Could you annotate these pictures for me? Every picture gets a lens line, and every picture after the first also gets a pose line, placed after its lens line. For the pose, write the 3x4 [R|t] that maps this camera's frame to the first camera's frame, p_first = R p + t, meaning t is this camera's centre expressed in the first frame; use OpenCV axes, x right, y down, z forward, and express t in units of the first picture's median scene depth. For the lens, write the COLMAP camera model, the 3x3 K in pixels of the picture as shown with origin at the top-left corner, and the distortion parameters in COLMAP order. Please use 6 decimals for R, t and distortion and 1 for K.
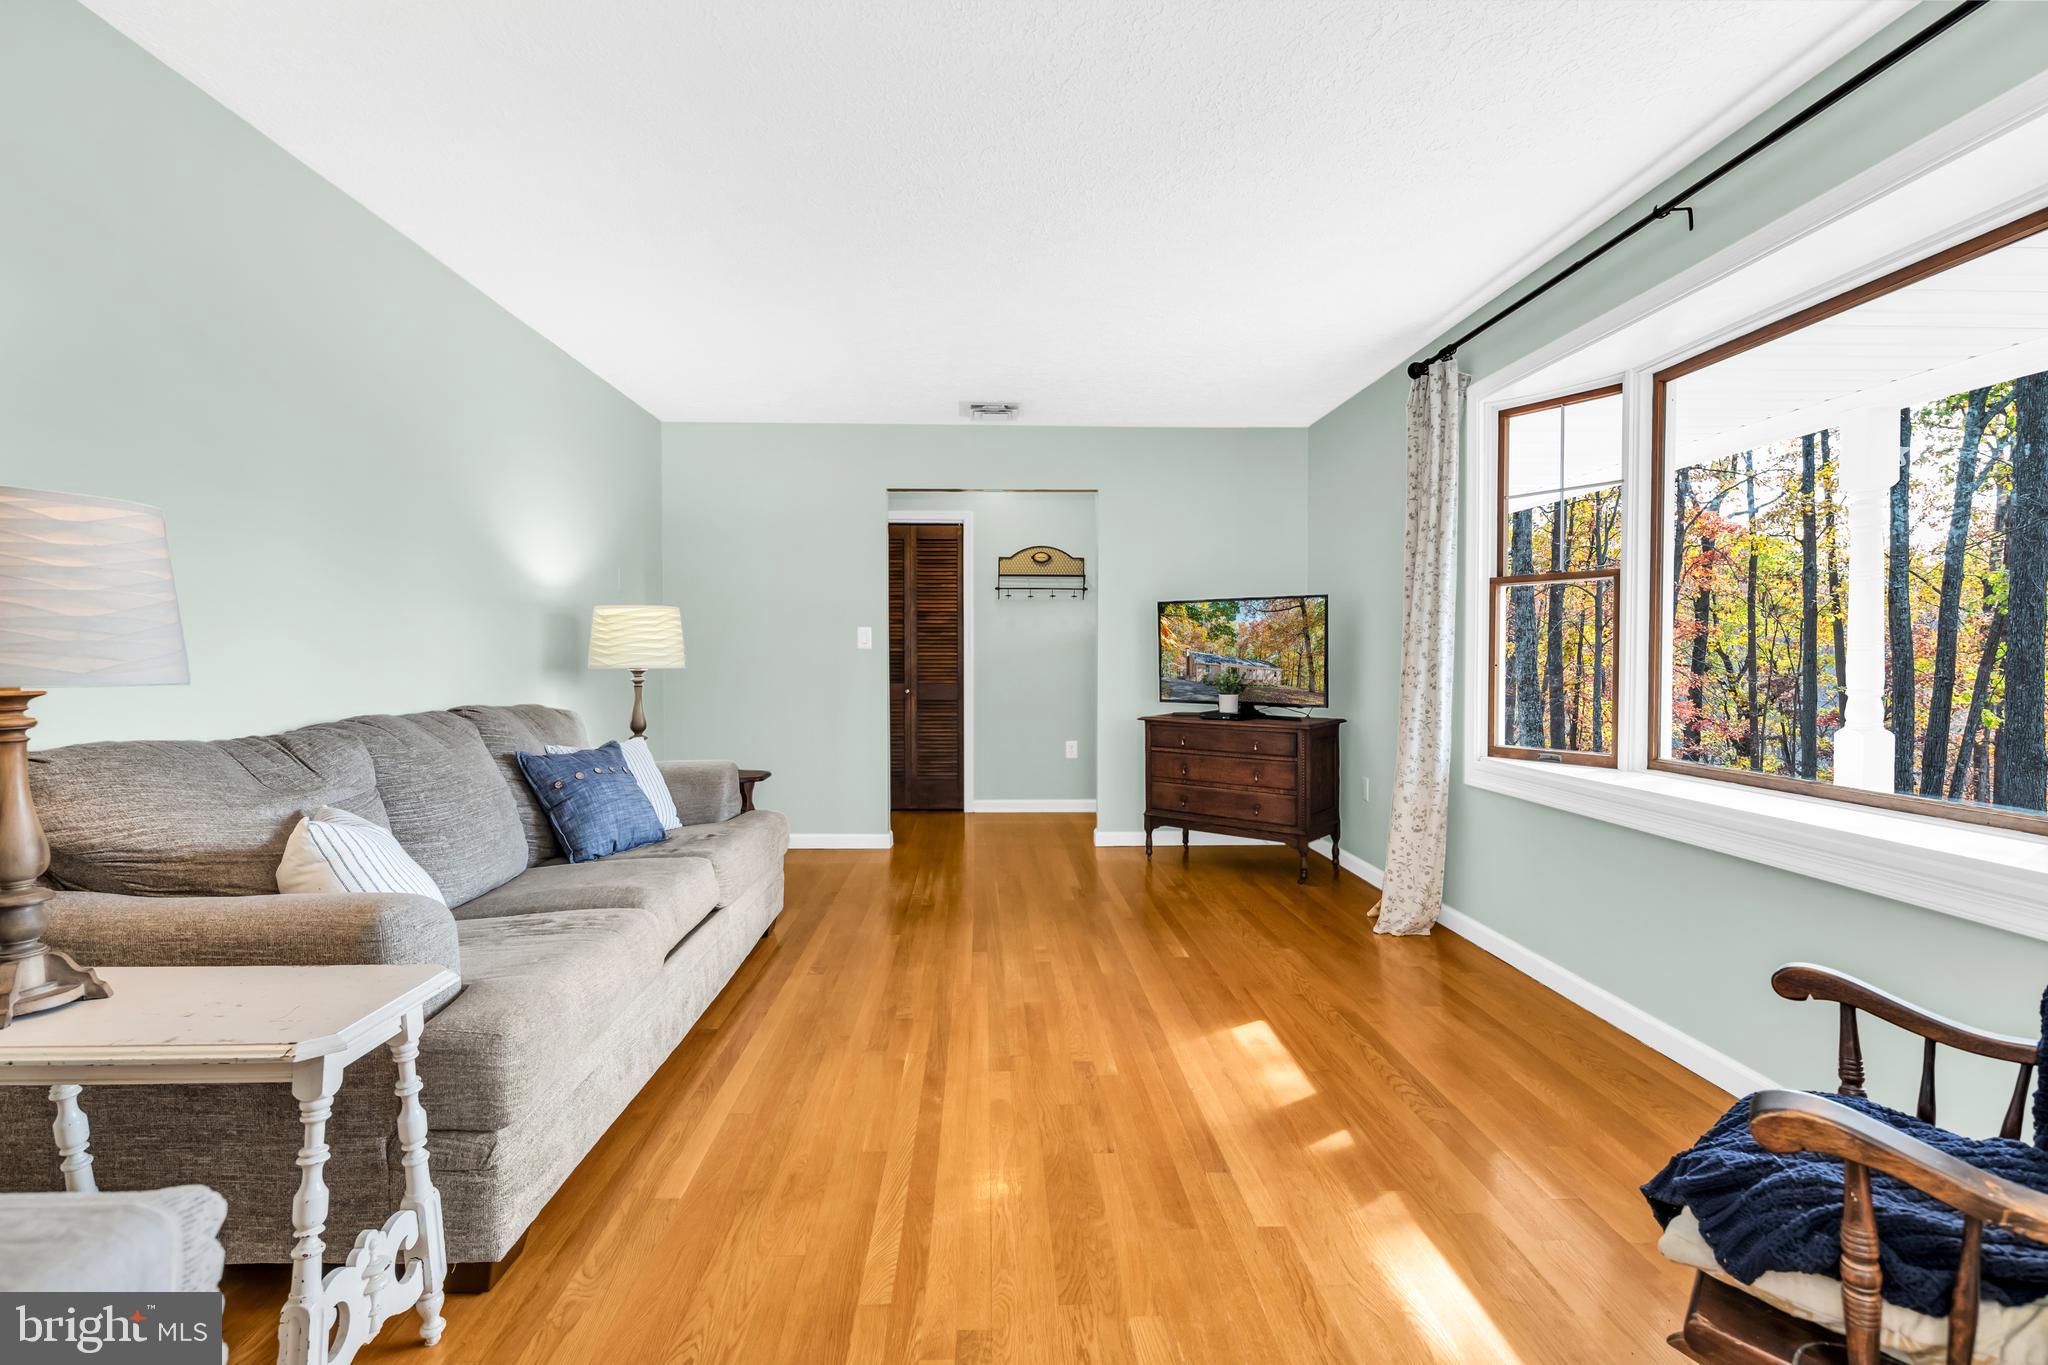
lens RADIAL K [[987.6, 0, 1021.6], [0, 987.6, 674.2], [0, 0, 1]] dist [0.002168, -0.001580]
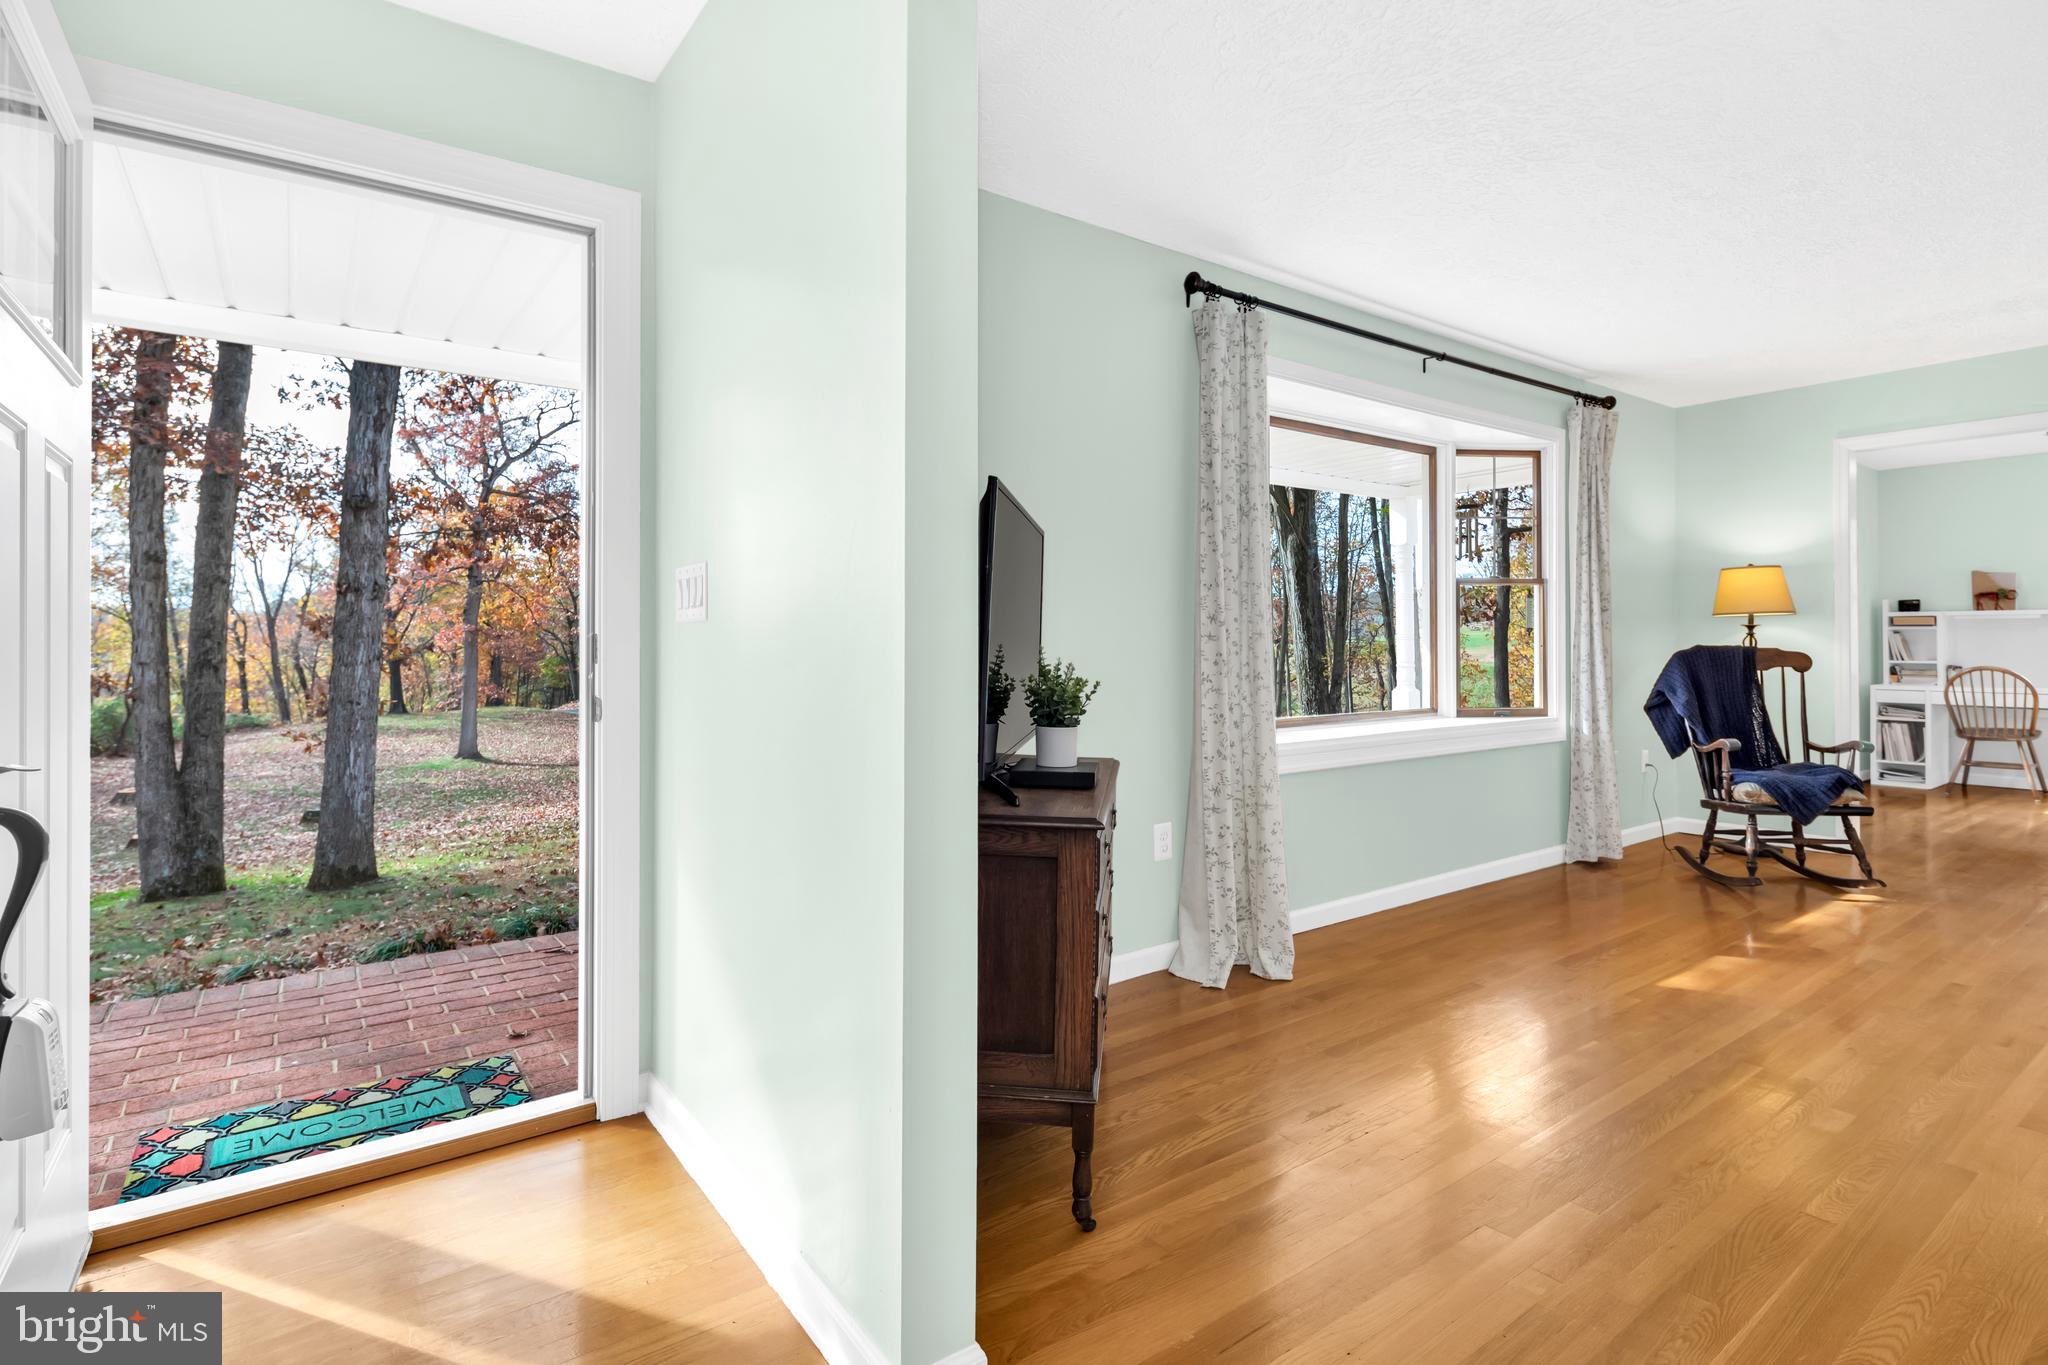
lens RADIAL K [[1011.1, 0, 1020.5], [0, 1011.1, 625.3], [0, 0, 1]] dist [0.001171, -0.001014]
pose [[-0.554857, 0.013094, 0.831843, -0.267341], [0.018252, 0.999827, -0.003564, -0.043902], [-0.831746, 0.013205, -0.555000, 2.331678]]
